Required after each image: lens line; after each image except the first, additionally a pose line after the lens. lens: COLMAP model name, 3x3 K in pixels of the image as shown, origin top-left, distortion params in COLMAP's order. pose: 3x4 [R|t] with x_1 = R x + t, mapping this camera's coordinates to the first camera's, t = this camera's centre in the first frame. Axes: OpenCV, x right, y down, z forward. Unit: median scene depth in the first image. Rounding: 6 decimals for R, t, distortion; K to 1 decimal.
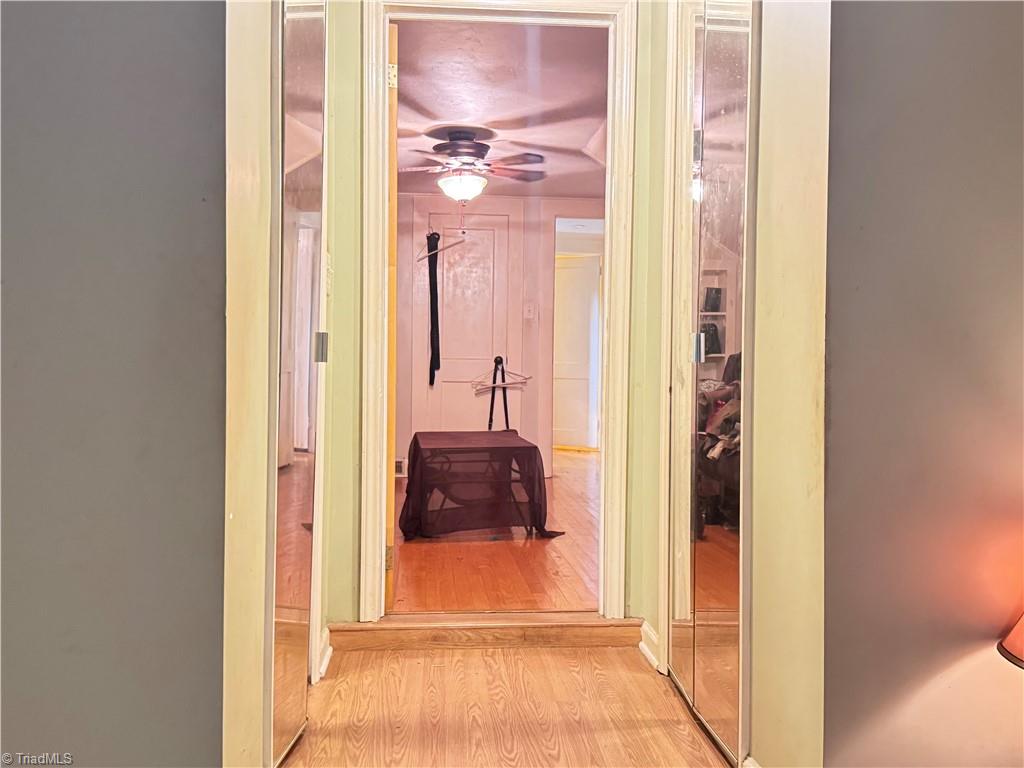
lens RADIAL K [[972.8, 0, 508.9], [0, 972.8, 382.4], [0, 0, 1]] dist [0.163796, -0.343247]
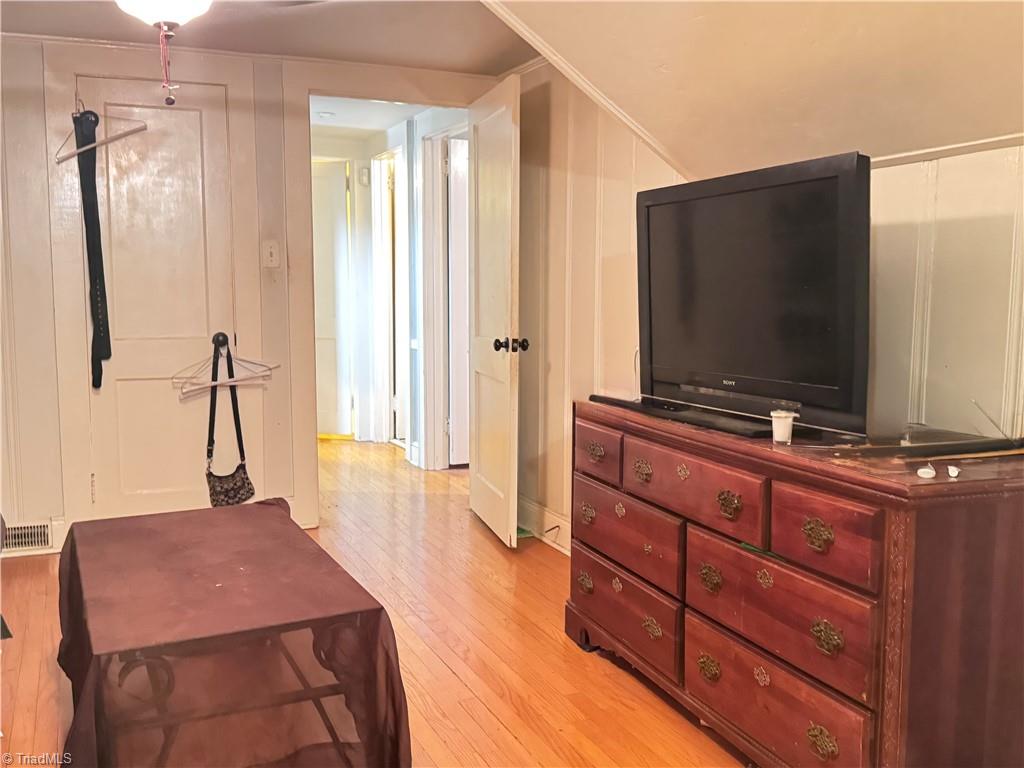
lens RADIAL K [[971.7, 0, 516.0], [0, 971.7, 387.4], [0, 0, 1]] dist [0.162553, -0.366975]
pose [[0.948155, -0.042768, 0.314917, -0.029620], [0.008751, 0.994042, 0.108650, -0.057062], [-0.317687, -0.100261, 0.942880, 0.383734]]
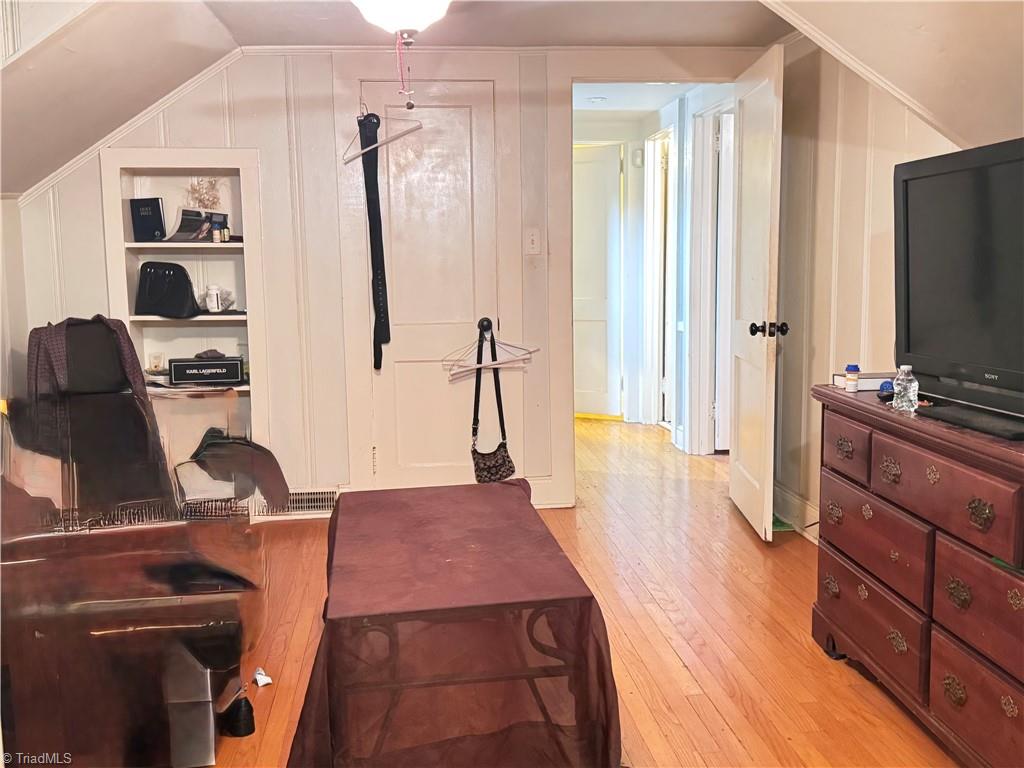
lens RADIAL K [[972.8, 0, 508.9], [0, 972.8, 382.4], [0, 0, 1]] dist [0.163796, -0.343247]
pose [[0.999141, -0.031814, 0.026551, -0.013160], [0.028452, 0.992537, 0.118580, -0.059362], [-0.030125, -0.117723, 0.992589, 0.381419]]
